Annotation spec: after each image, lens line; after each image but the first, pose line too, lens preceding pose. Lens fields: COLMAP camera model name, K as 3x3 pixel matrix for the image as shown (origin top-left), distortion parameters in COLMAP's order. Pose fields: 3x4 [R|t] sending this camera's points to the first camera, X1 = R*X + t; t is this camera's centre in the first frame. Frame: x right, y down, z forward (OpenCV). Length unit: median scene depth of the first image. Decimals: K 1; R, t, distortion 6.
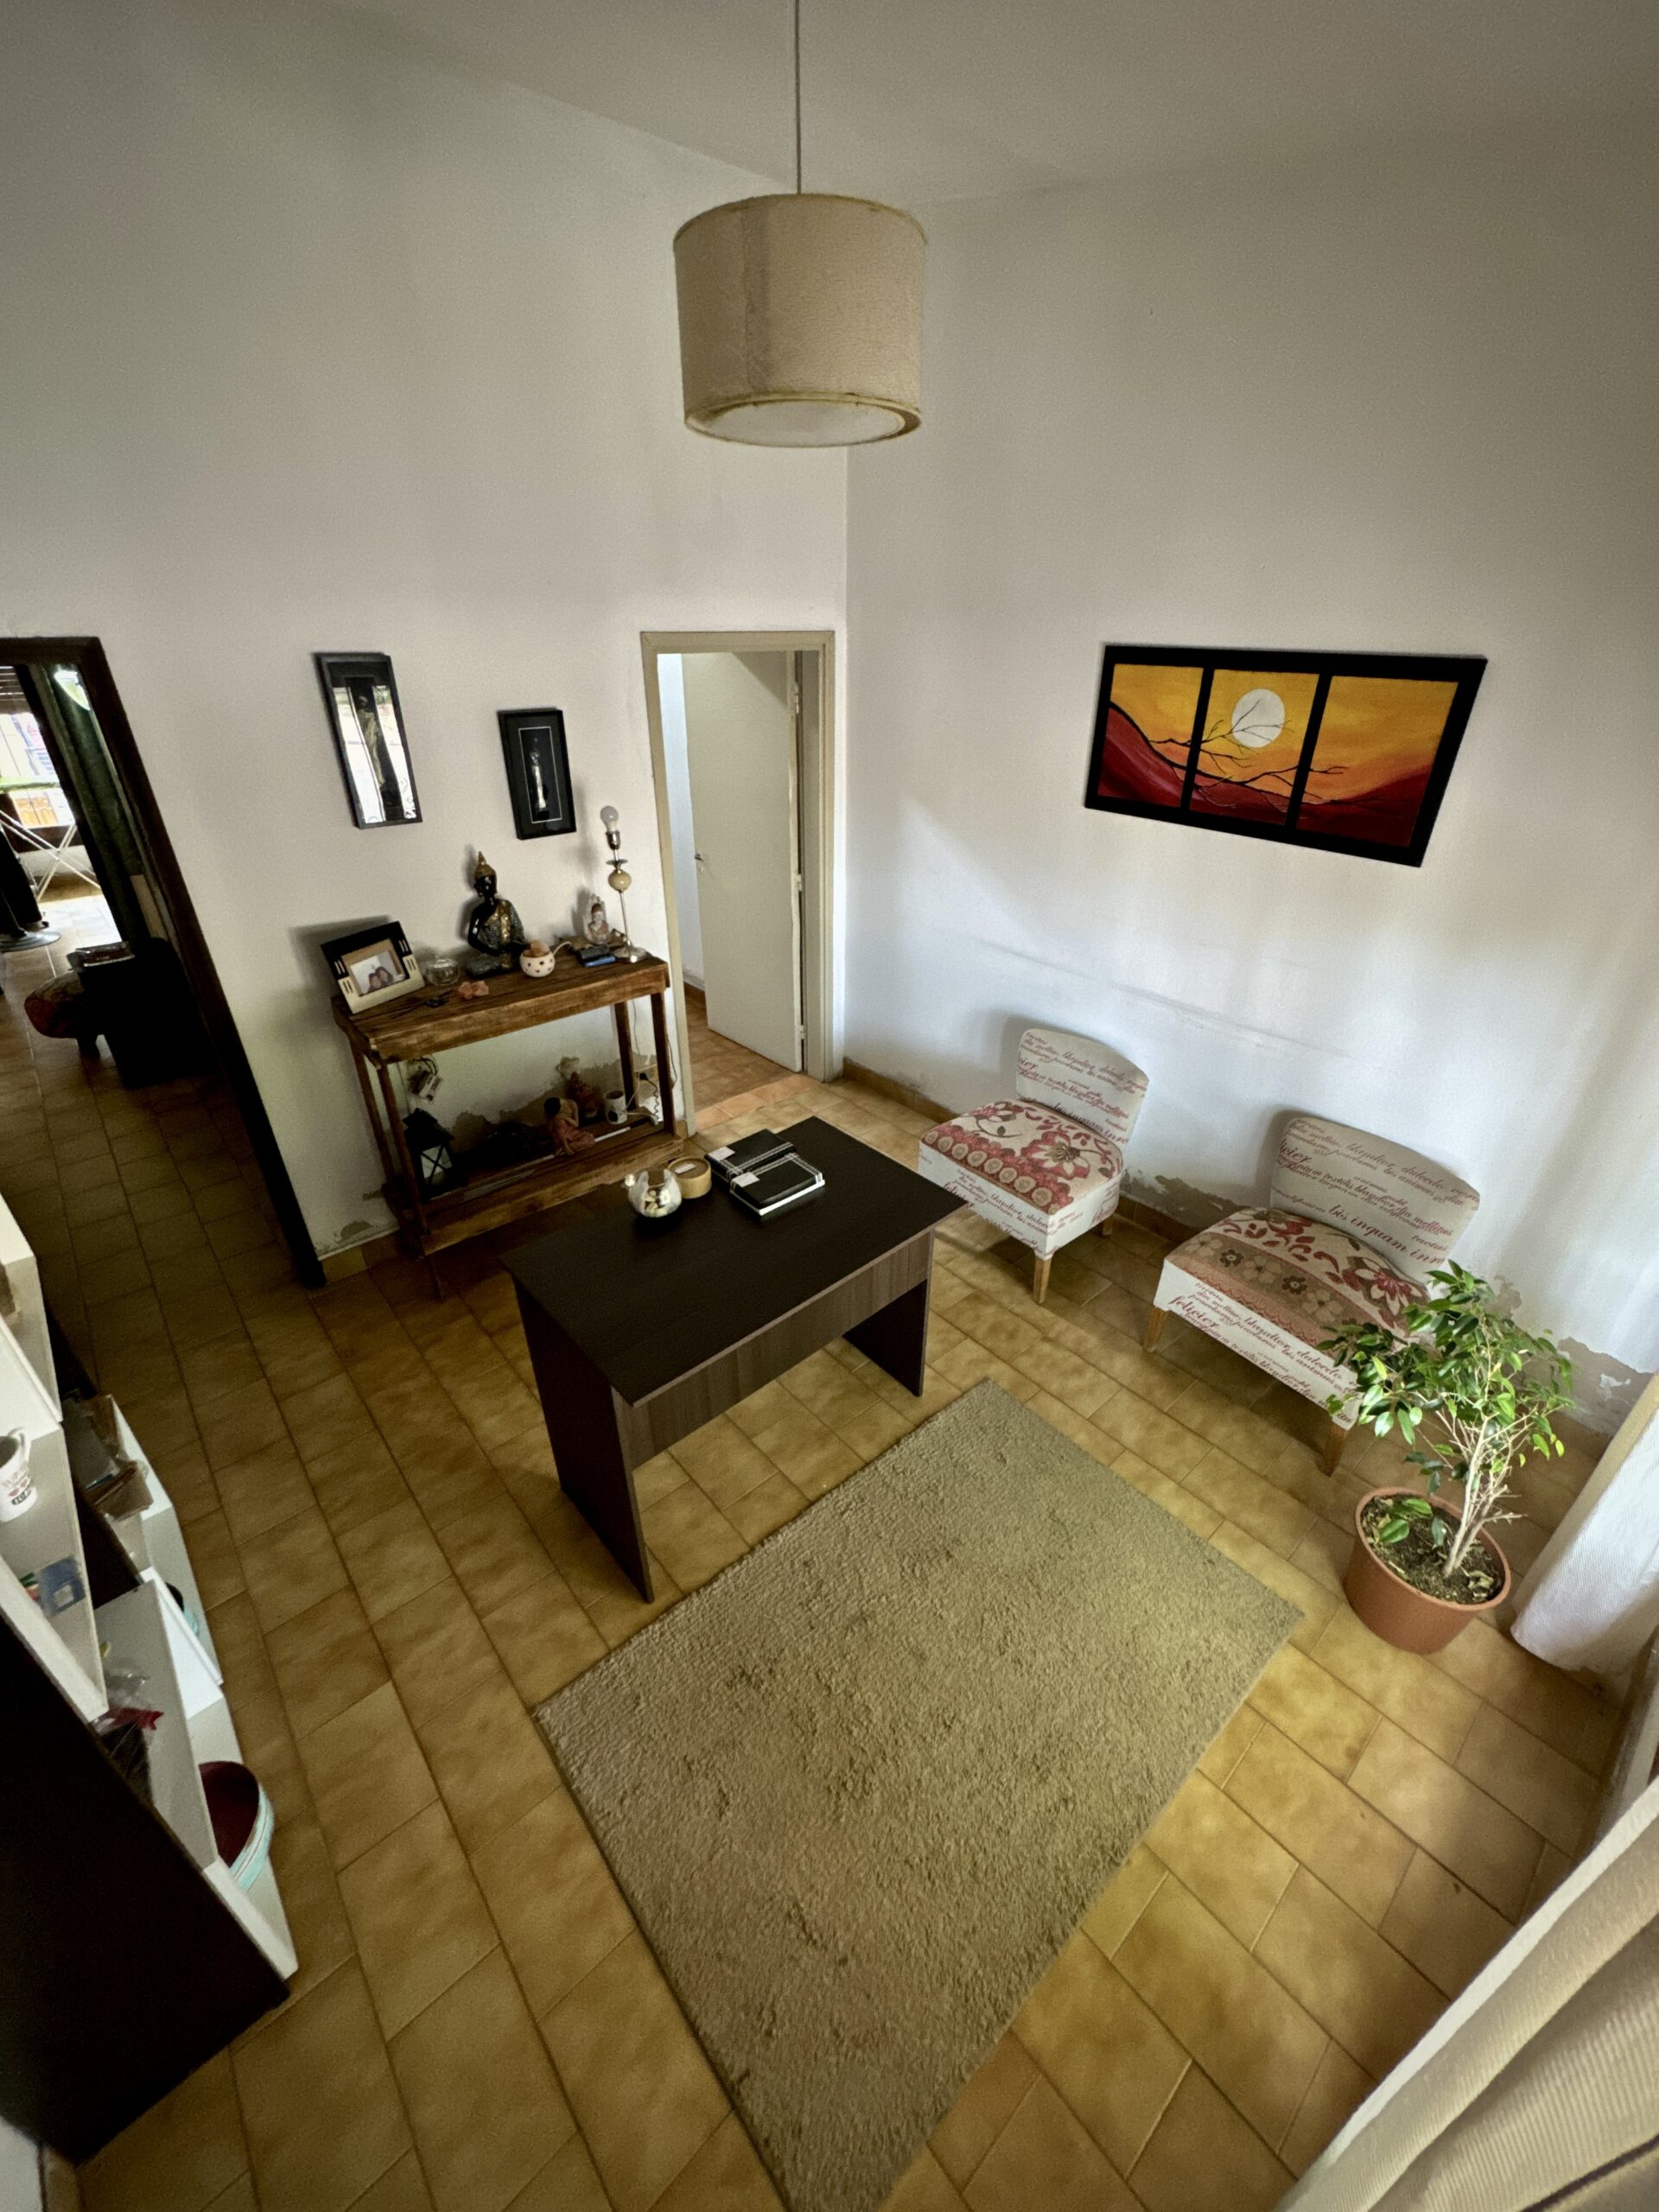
lens RADIAL K [[881.4, 0, 833.3], [0, 881.4, 1103.6], [0, 0, 1]] dist [-0.001300, 0.000290]
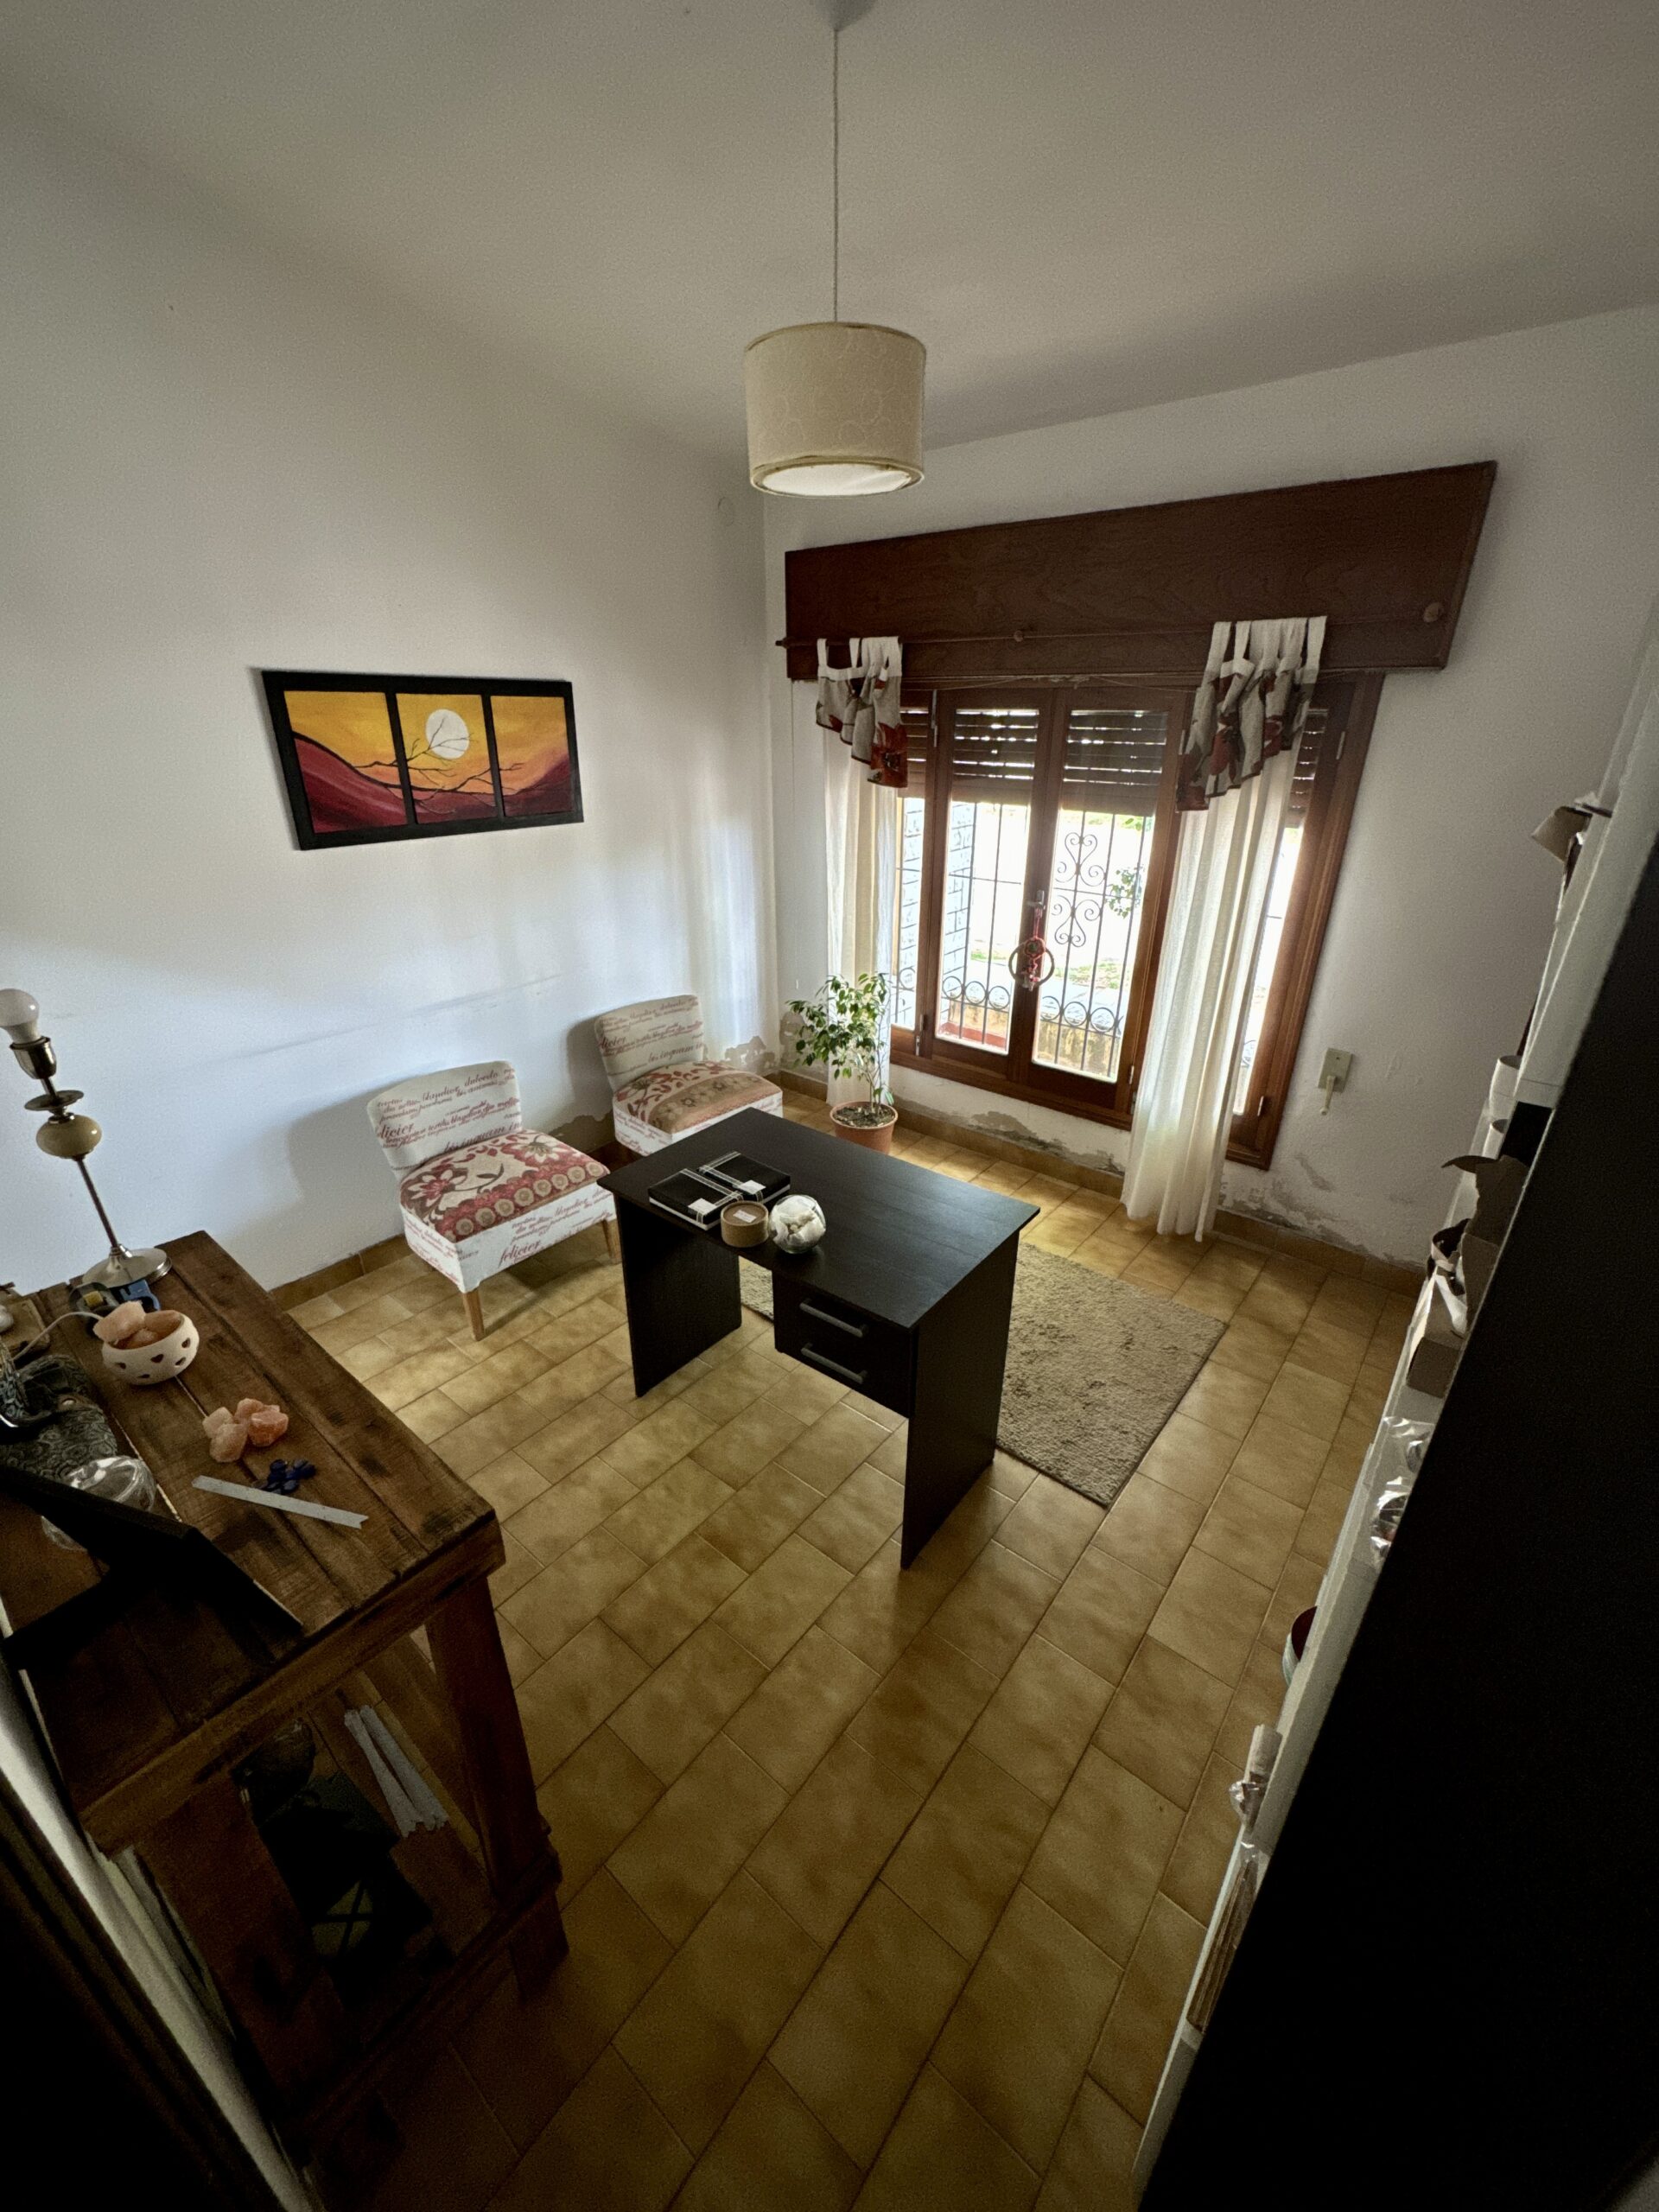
lens RADIAL K [[881.4, 0, 825.3], [0, 881.4, 1104.2], [0, 0, 1]] dist [-0.001300, 0.000290]
pose [[-0.160775, -0.408381, 0.898541, -0.820327], [0.476038, 0.765411, 0.433051, -0.316877], [-0.864603, 0.497364, 0.071346, 0.701452]]
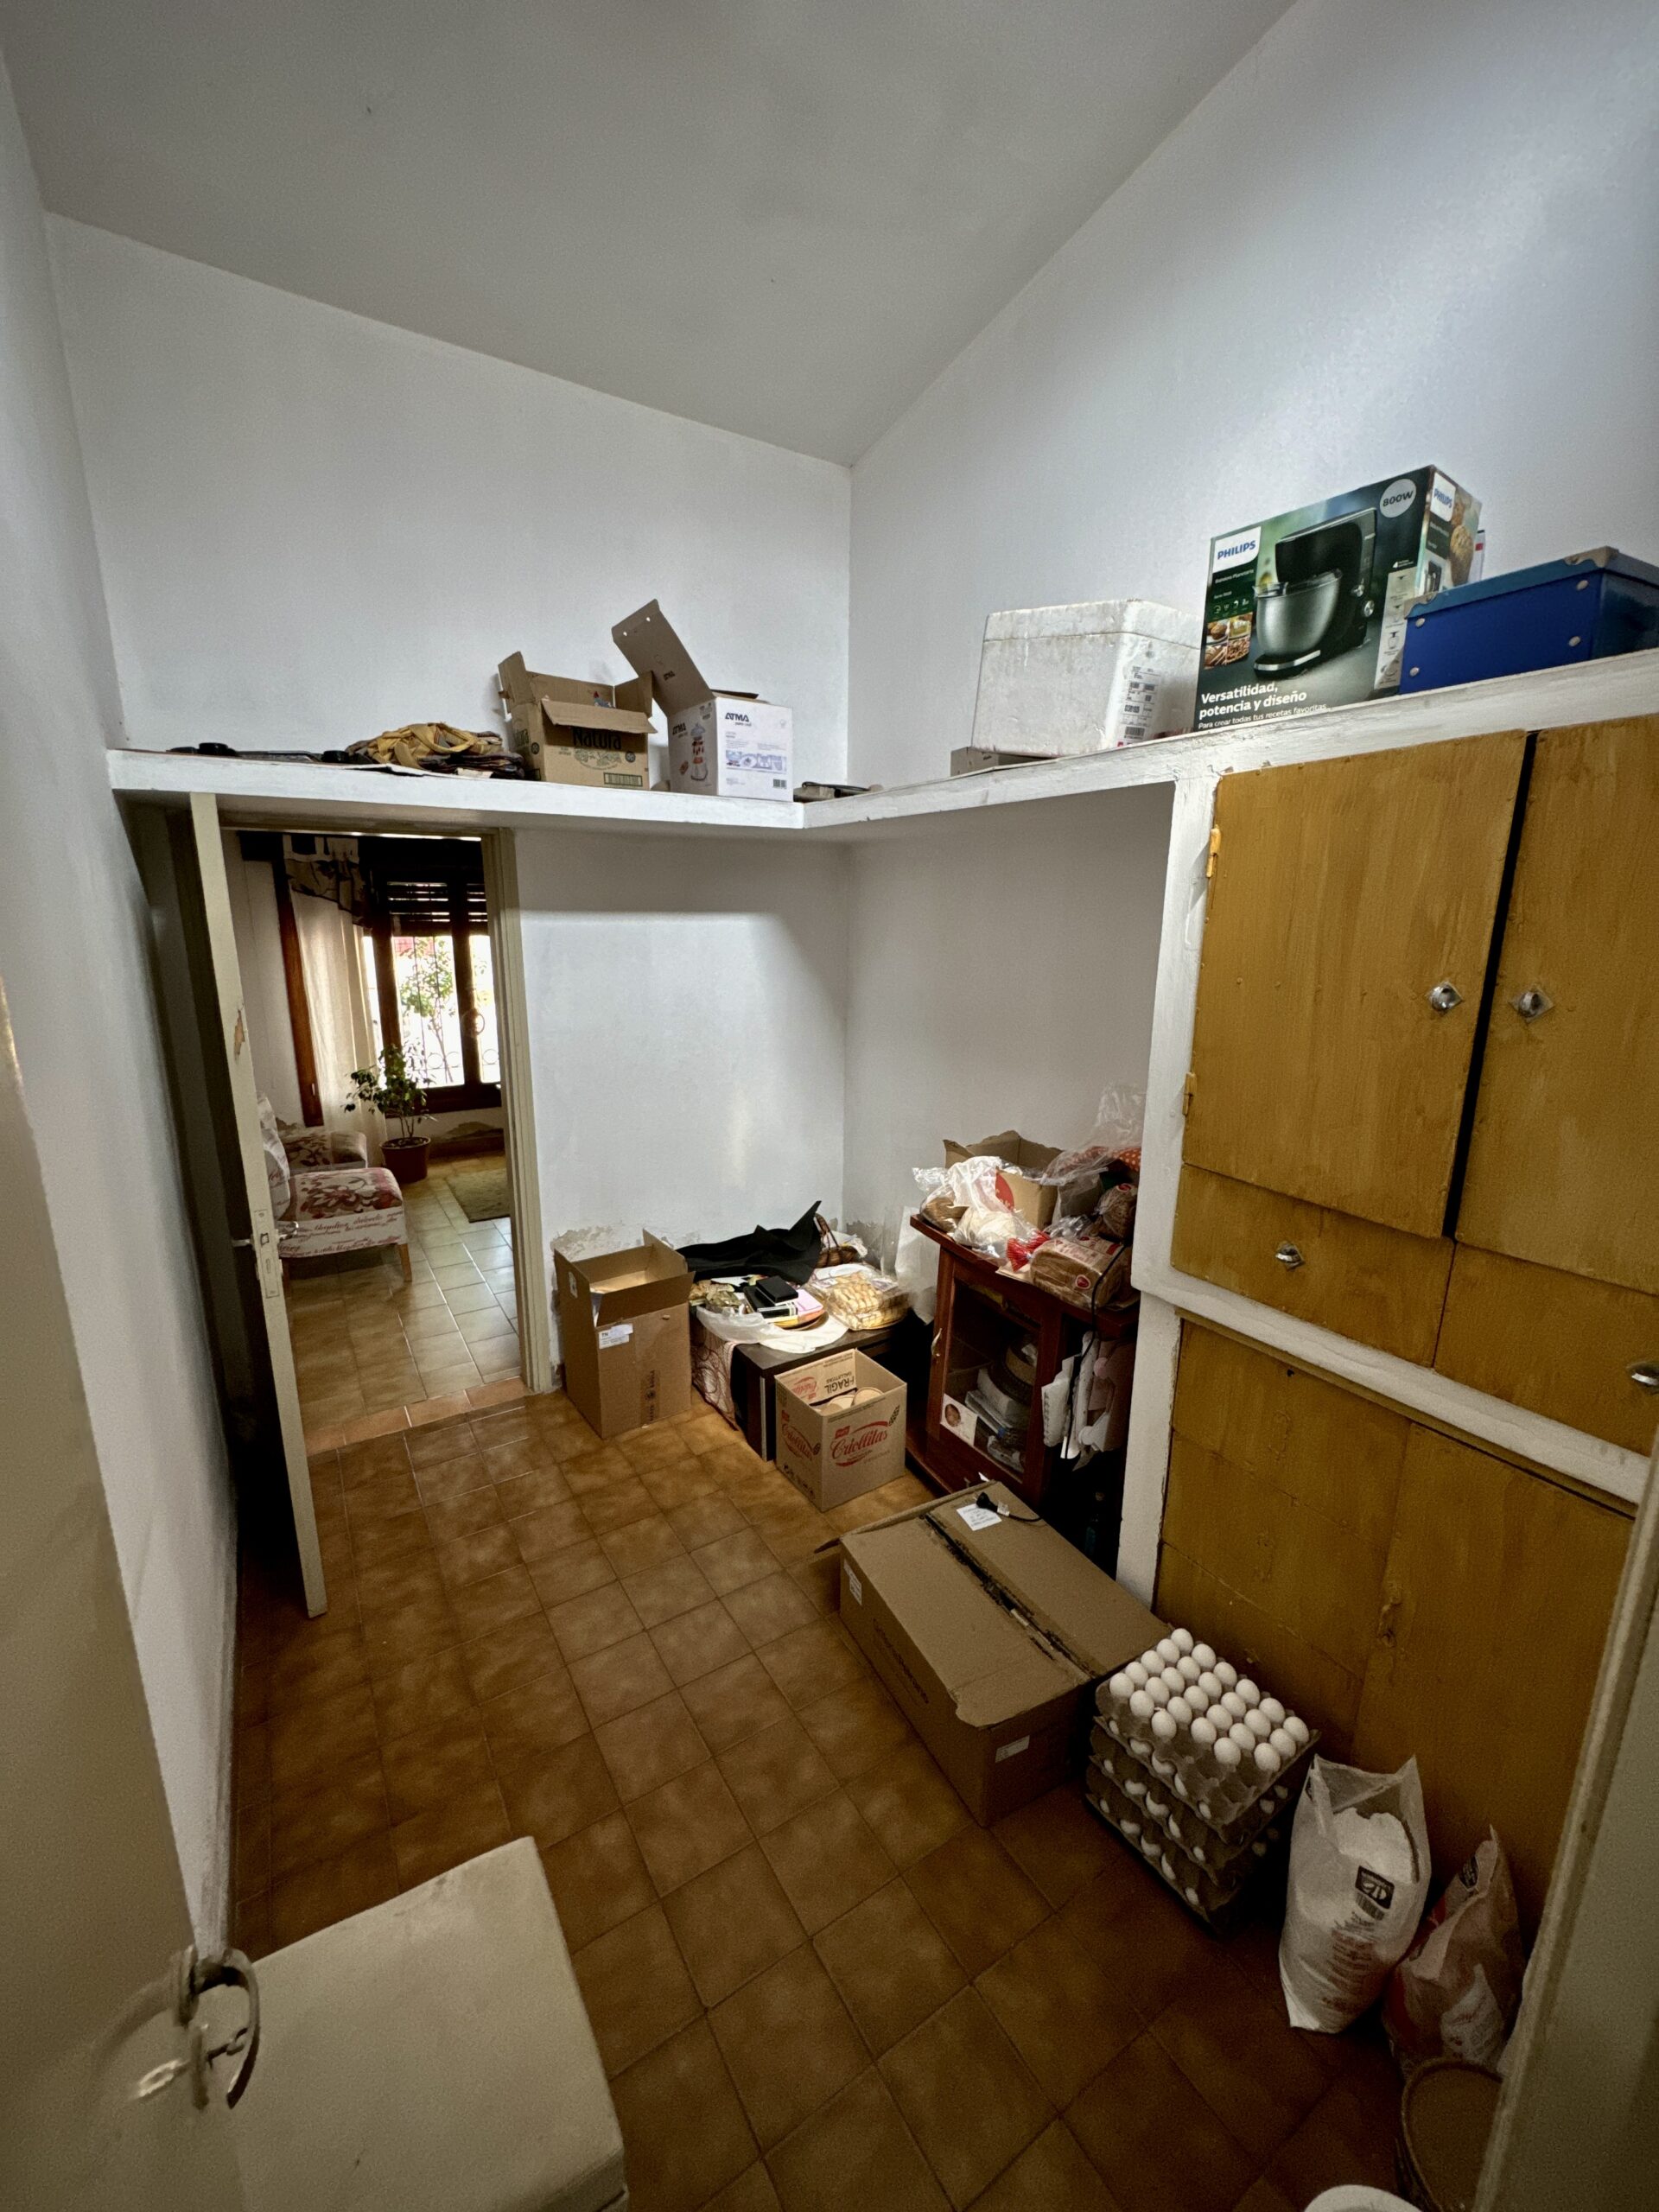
lens RADIAL K [[881.4, 0, 836.7], [0, 881.4, 1107.2], [0, 0, 1]] dist [-0.001300, 0.000290]
pose [[-0.988018, -0.050486, 0.145850, -0.860322], [0.058408, 0.752399, 0.656113, -1.061411], [-0.142862, 0.656770, -0.740434, 2.173336]]
